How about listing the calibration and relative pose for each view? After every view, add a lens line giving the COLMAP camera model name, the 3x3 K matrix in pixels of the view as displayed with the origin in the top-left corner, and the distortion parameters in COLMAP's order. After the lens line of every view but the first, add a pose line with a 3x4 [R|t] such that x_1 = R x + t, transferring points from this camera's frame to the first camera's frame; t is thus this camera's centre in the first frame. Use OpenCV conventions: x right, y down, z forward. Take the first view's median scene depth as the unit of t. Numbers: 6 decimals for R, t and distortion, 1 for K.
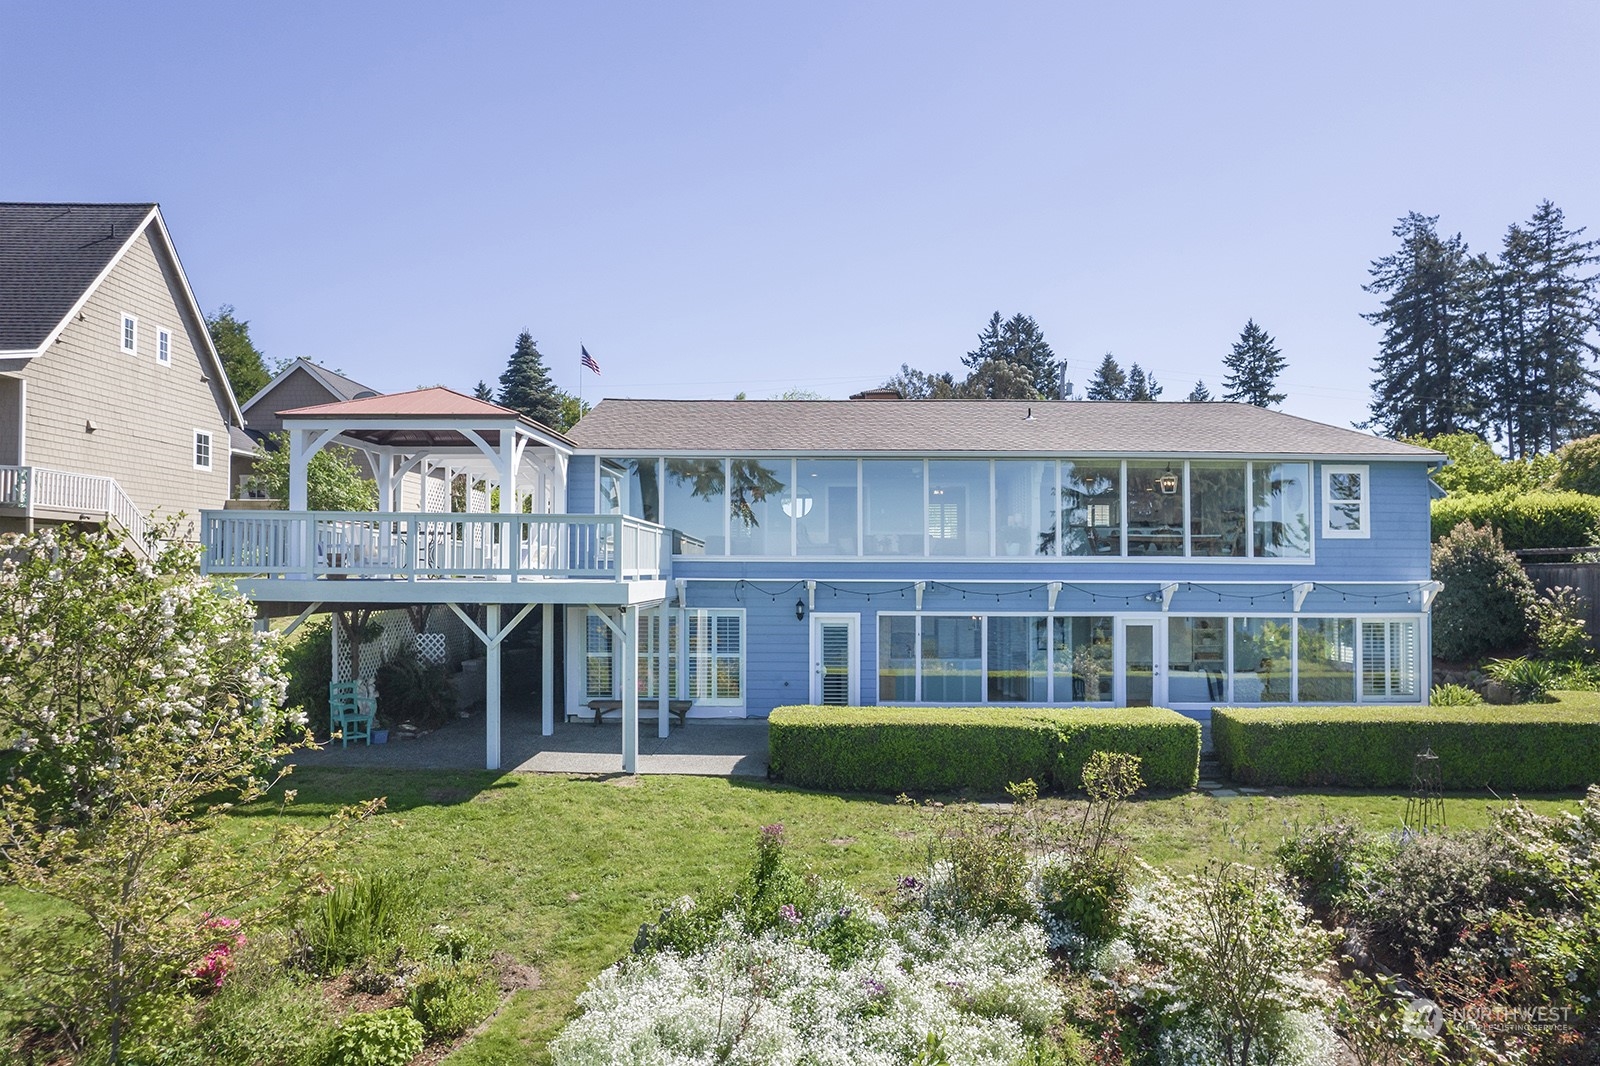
lens RADIAL K [[918.6, 0, 800.0], [0, 918.6, 533.0], [0, 0, 1]] dist [-0.026299, 0.000289]
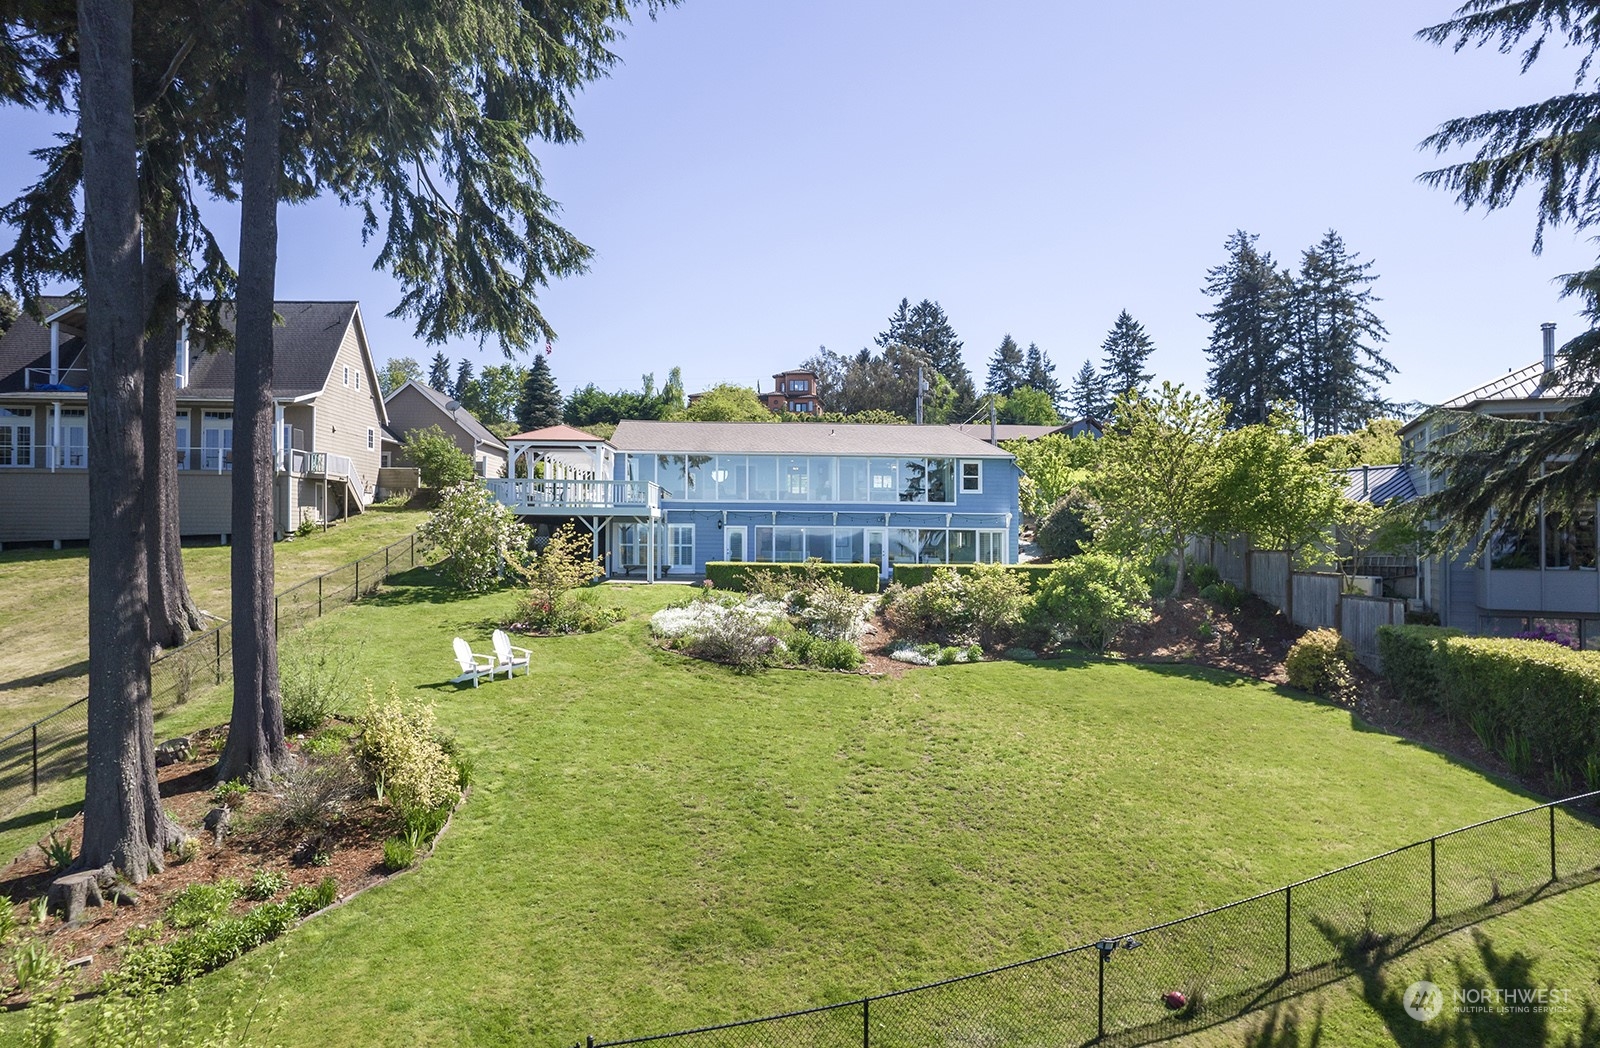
lens RADIAL K [[979.3, 0, 800.0], [0, 979.3, 524.0], [0, 0, 1]] dist [-0.051099, 0.000260]
pose [[0.997719, 0.004836, 0.067332, 0.006450], [-0.006906, 0.999509, 0.030547, 0.002004], [-0.067151, -0.030942, 0.997263, -0.259276]]
